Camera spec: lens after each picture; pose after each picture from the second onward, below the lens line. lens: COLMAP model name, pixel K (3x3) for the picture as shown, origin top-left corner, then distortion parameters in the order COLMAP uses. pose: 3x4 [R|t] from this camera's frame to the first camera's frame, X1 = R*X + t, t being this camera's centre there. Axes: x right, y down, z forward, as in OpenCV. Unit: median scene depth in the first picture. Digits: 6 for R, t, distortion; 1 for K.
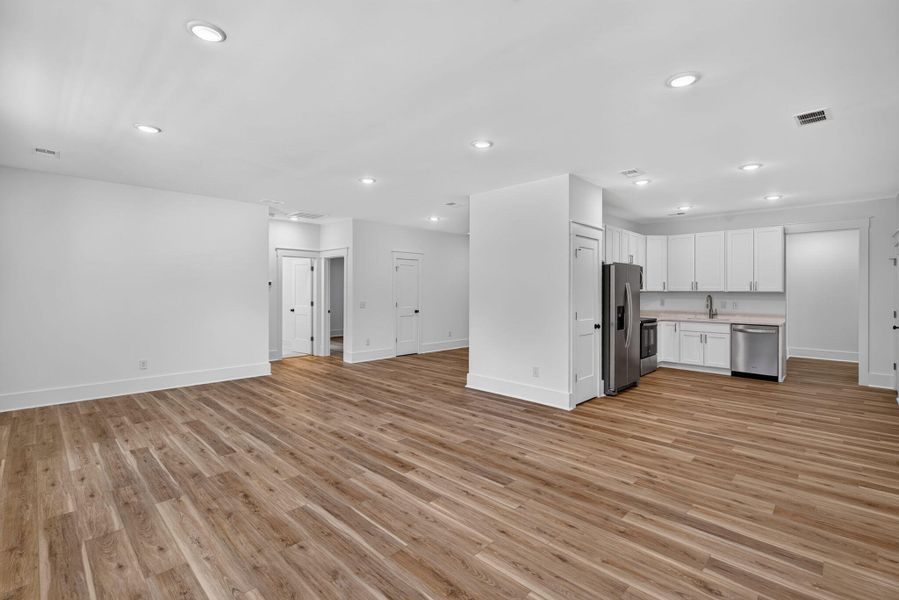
lens RADIAL K [[409.6, 0, 450.5], [0, 409.6, 293.4], [0, 0, 1]] dist [-0.003003, 0.001438]
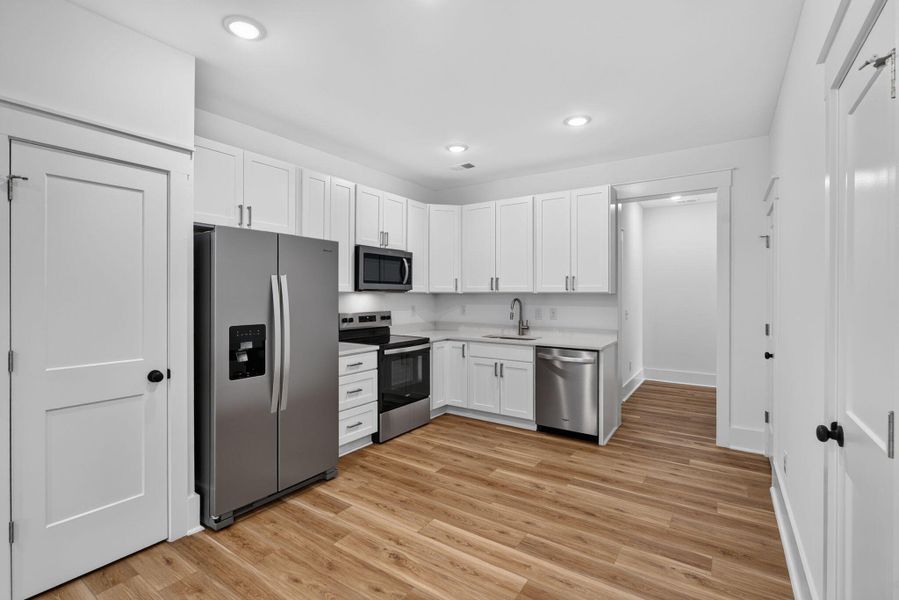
lens RADIAL K [[409.6, 0, 448.0], [0, 409.6, 297.3], [0, 0, 1]] dist [-0.003003, 0.001438]
pose [[0.986114, -0.004145, 0.166016, 0.752648], [0.003029, 0.999971, 0.006974, -0.004172], [-0.166040, -0.006375, 0.986098, 0.696755]]
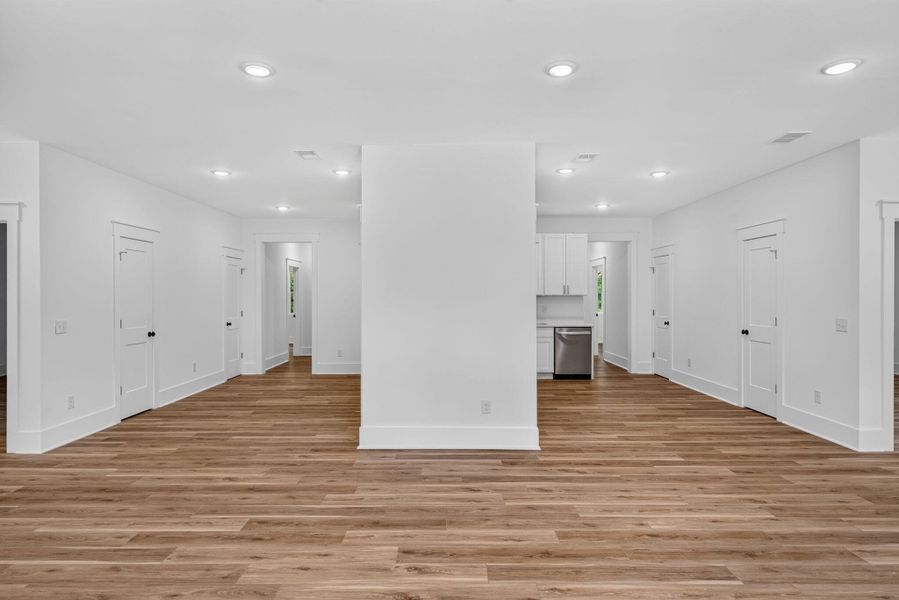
lens RADIAL K [[487.5, 0, 449.1], [0, 487.5, 294.4], [0, 0, 1]] dist [0.003258, -0.000696]
pose [[0.724395, -0.003809, 0.689375, -0.532407], [0.010894, 0.999923, -0.005923, -0.003485], [-0.689299, 0.011801, 0.724381, 0.509146]]
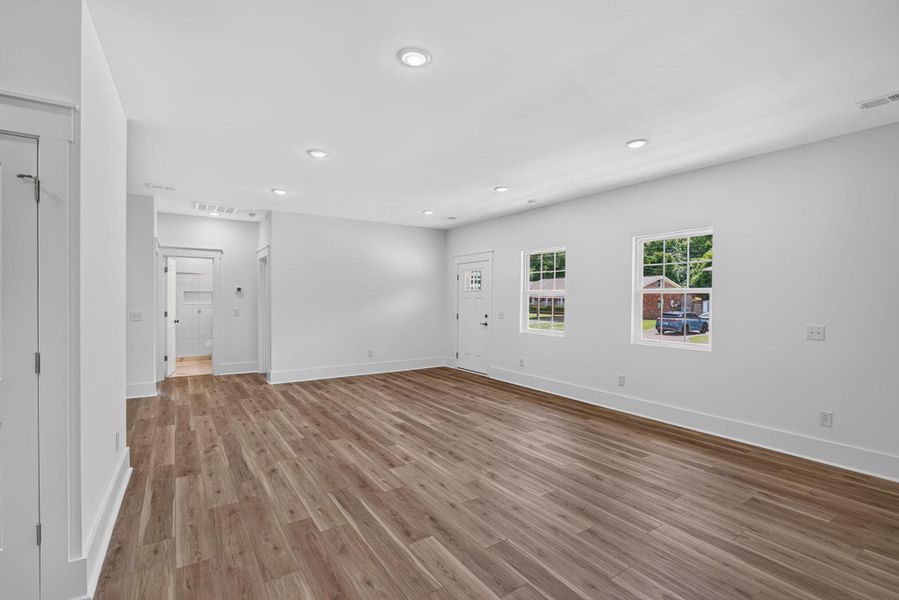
lens RADIAL K [[409.6, 0, 429.1], [0, 409.6, 300.6], [0, 0, 1]] dist [-0.003003, 0.001438]
pose [[-0.968374, -0.011210, 0.249252, -0.408694], [-0.008652, 0.999898, 0.011356, -0.009580], [-0.249354, 0.008840, -0.968372, 1.746858]]
